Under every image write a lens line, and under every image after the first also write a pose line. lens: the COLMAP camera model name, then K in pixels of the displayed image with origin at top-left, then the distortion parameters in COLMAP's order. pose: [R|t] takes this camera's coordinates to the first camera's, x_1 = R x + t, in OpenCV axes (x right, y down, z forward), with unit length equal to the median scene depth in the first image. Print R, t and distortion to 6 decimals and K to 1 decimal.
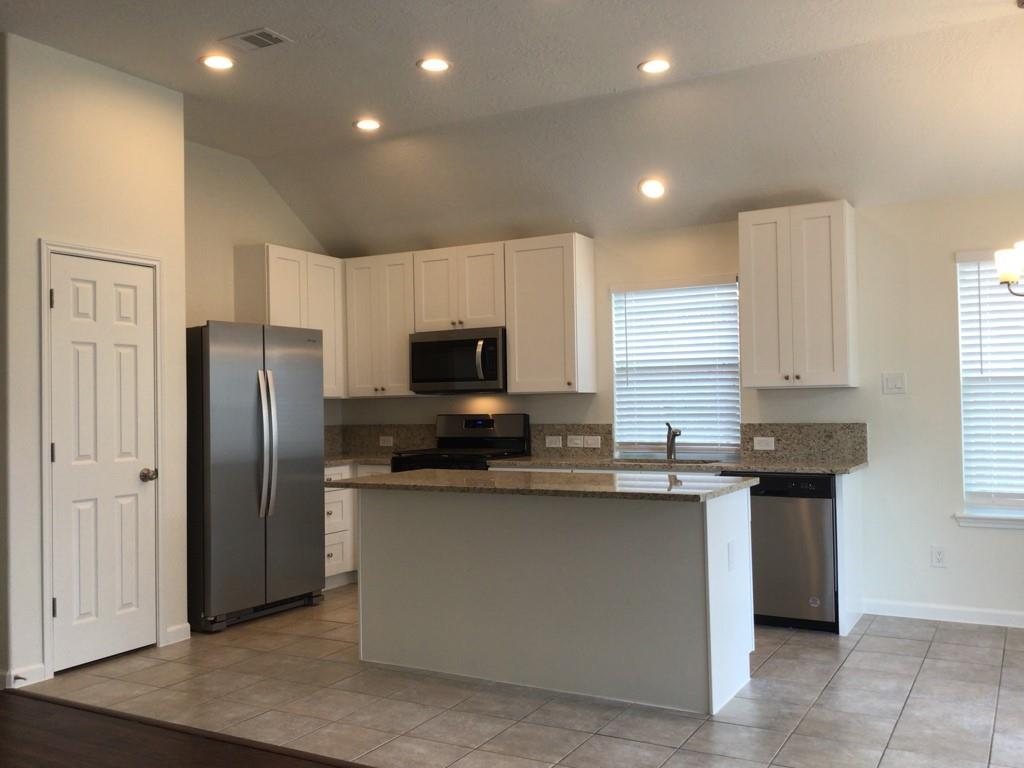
lens RADIAL K [[923.8, 0, 512.0], [0, 923.8, 384.0], [0, 0, 1]] dist [0.119249, -0.238663]
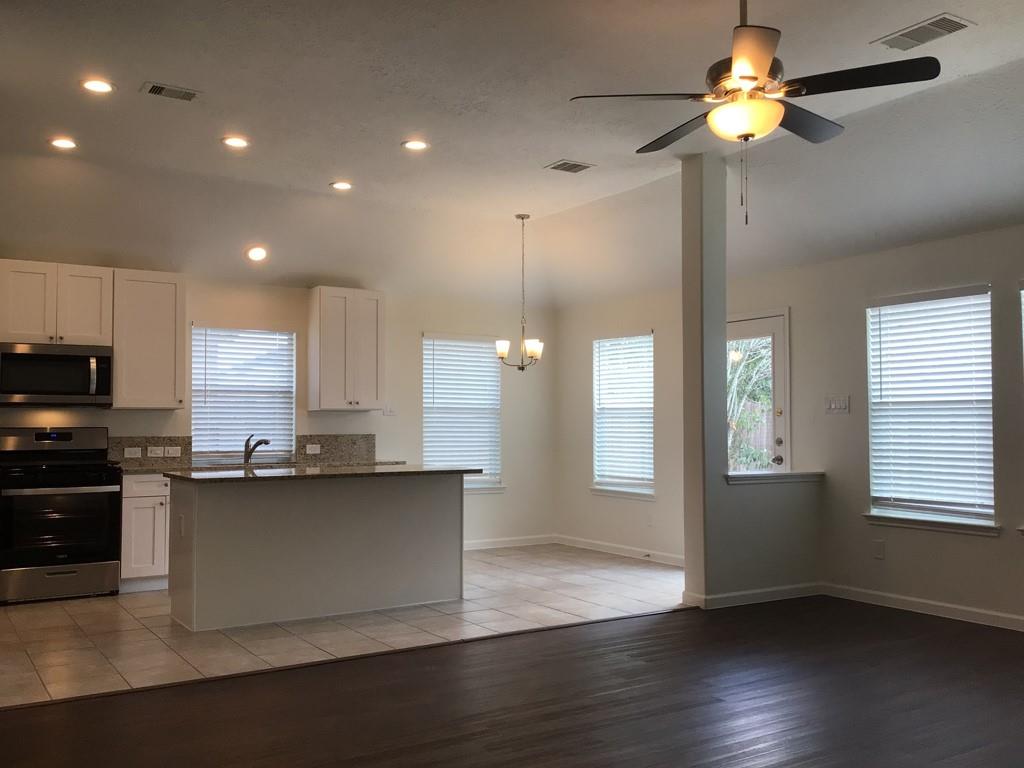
lens RADIAL K [[923.8, 0, 512.0], [0, 923.8, 384.0], [0, 0, 1]] dist [0.119249, -0.238663]
pose [[0.467166, 0.053200, 0.882568, -0.826499], [-0.024571, 0.998584, -0.047188, 0.024308], [-0.883828, 0.000359, 0.467812, 0.077624]]
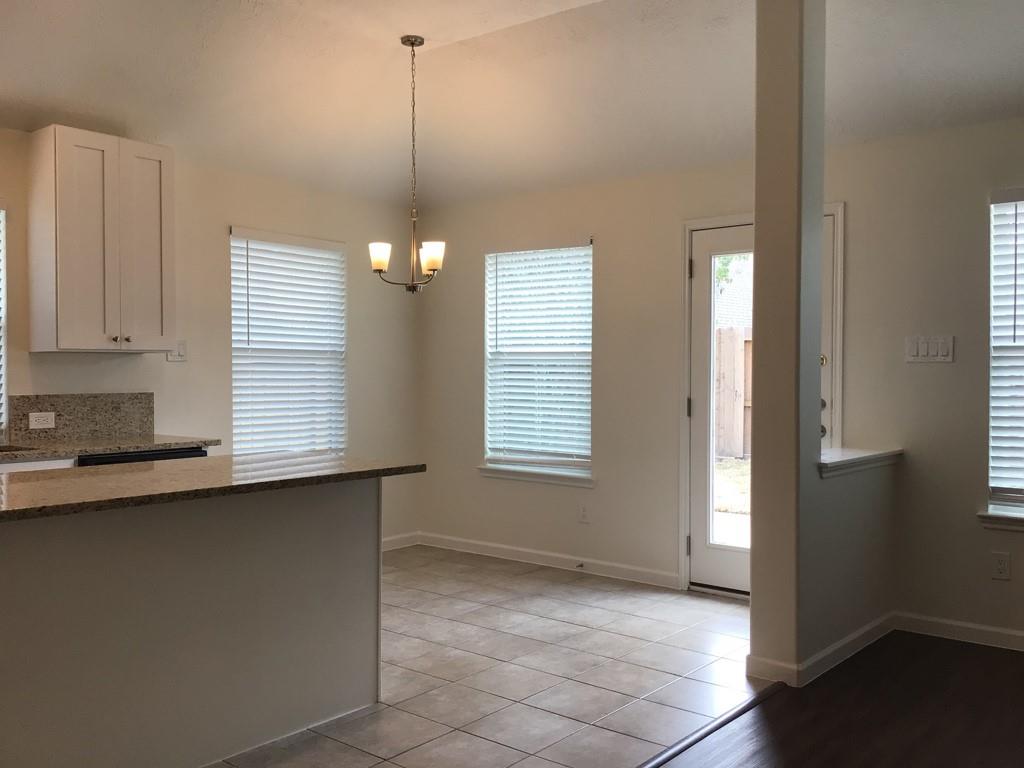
lens RADIAL K [[923.8, 0, 512.0], [0, 923.8, 384.0], [0, 0, 1]] dist [0.119249, -0.238663]
pose [[0.176108, -0.000059, 0.984371, -0.442474], [-0.025545, 0.999663, 0.004630, 0.018913], [-0.984039, -0.025961, 0.176047, 0.462718]]
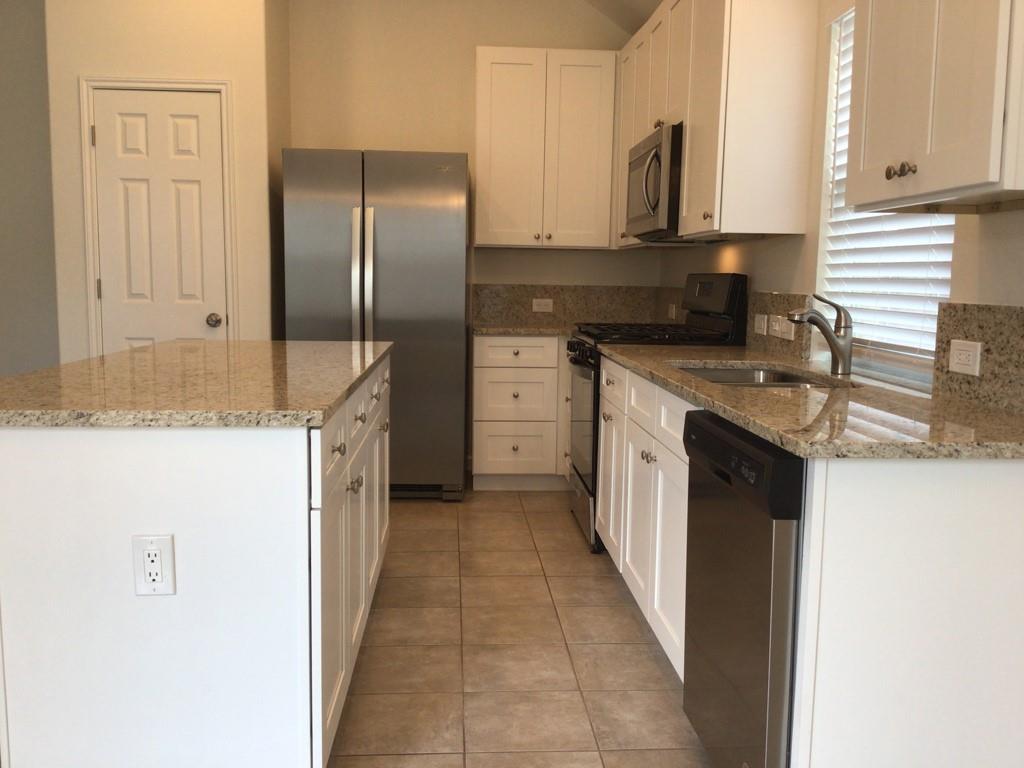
lens RADIAL K [[923.8, 0, 512.0], [0, 923.8, 384.0], [0, 0, 1]] dist [0.119249, -0.238663]
pose [[0.542889, 0.122530, -0.830818, 0.487278], [-0.007600, 0.989975, 0.141036, 0.021969], [0.839770, -0.070252, 0.538378, 0.632498]]
